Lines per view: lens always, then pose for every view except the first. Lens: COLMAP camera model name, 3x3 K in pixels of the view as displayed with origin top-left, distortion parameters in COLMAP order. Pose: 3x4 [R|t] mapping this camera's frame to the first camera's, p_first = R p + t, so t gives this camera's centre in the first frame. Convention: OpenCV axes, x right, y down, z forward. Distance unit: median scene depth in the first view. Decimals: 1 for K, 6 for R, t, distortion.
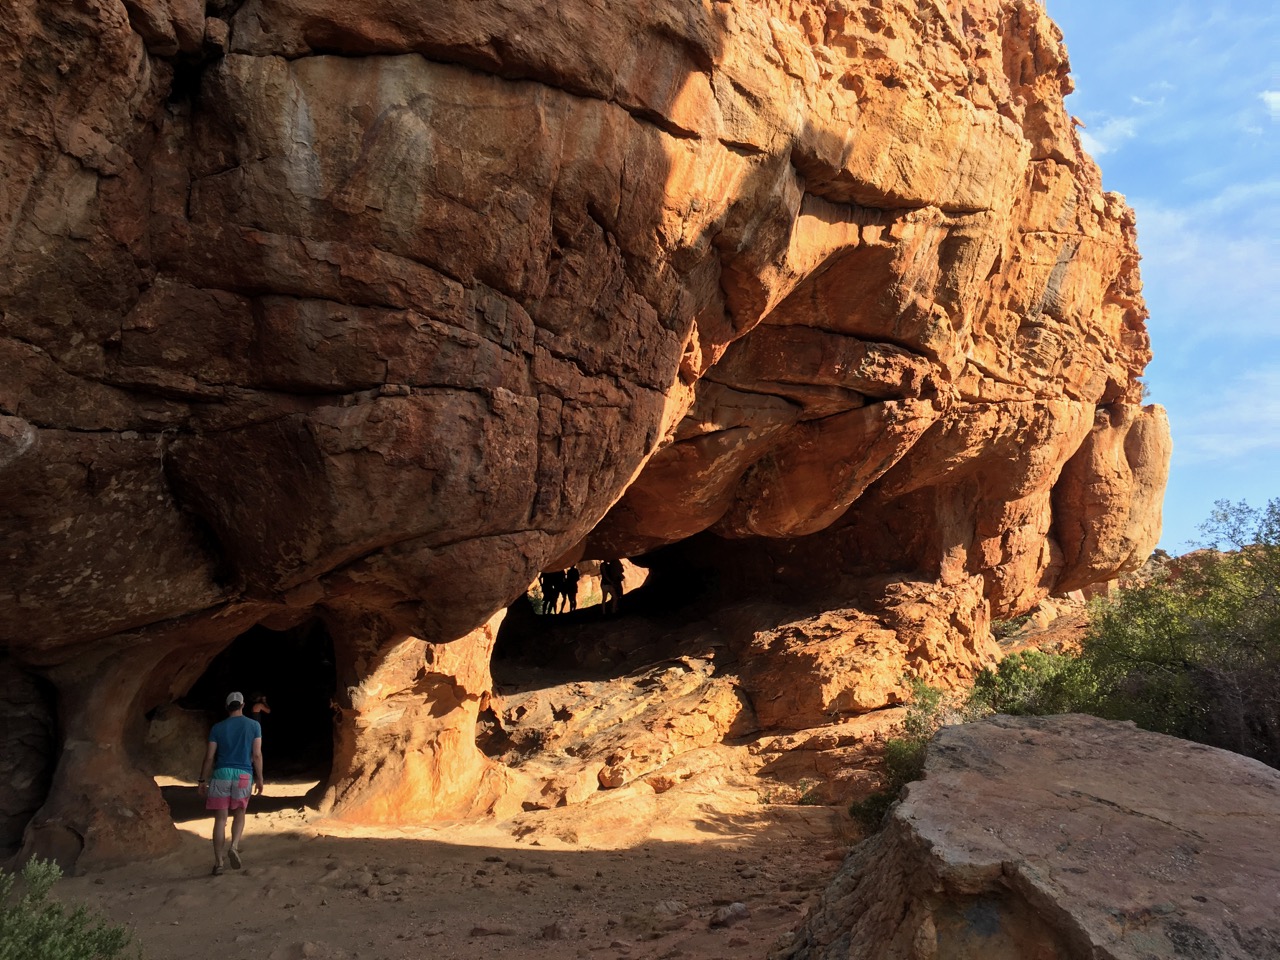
lens RADIAL K [[1096.3, 0, 640.0], [0, 1096.3, 480.0], [0, 0, 1]] dist [0.077343, -0.099416]
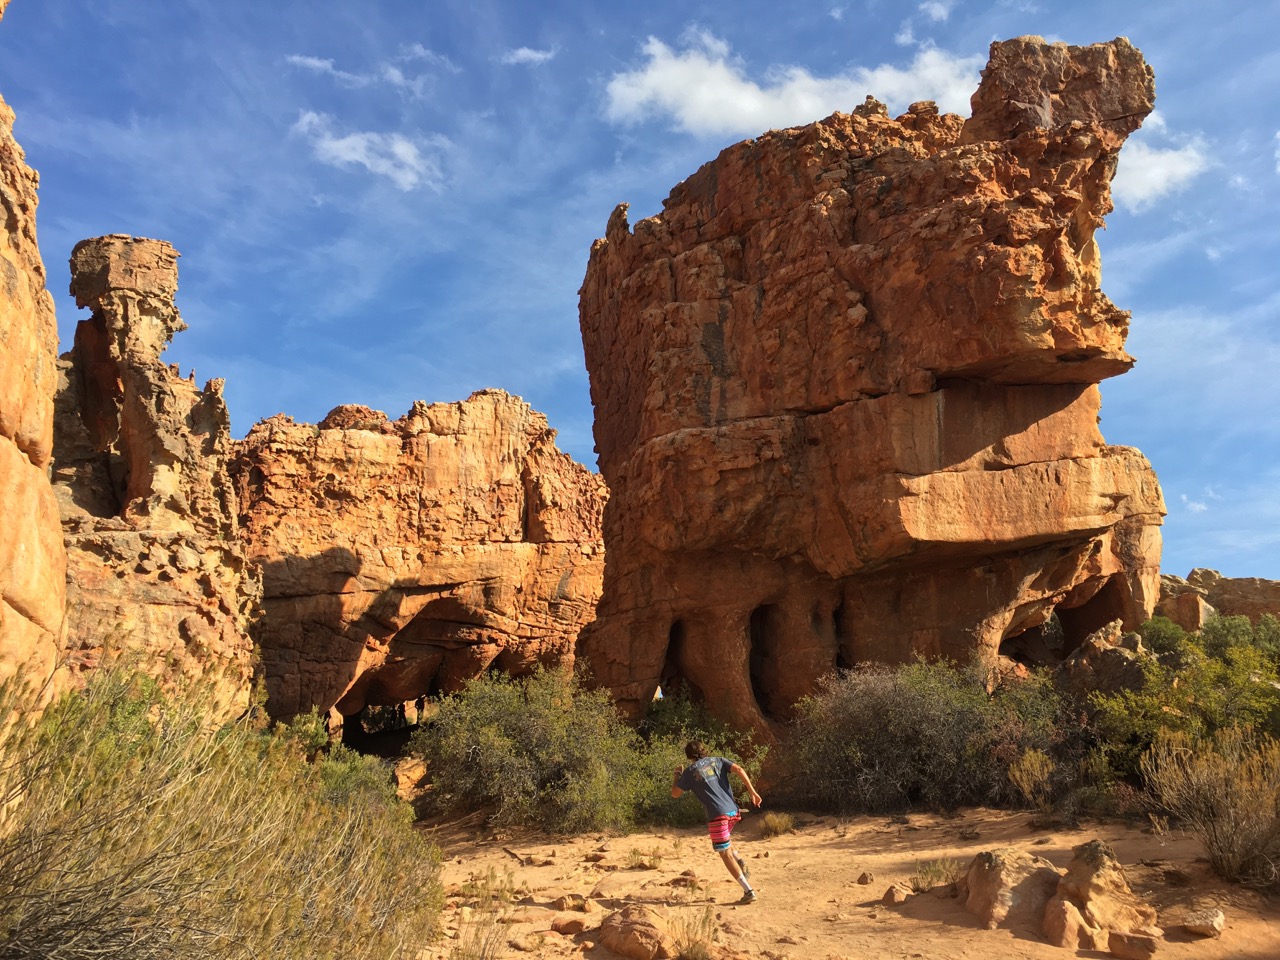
lens RADIAL K [[1096.3, 0, 640.0], [0, 1096.3, 480.0], [0, 0, 1]] dist [0.077343, -0.099416]
pose [[0.999502, -0.006954, 0.030785, 0.576691], [0.009663, 0.996007, -0.088752, -0.241027], [-0.030045, 0.089005, 0.995578, -1.683856]]
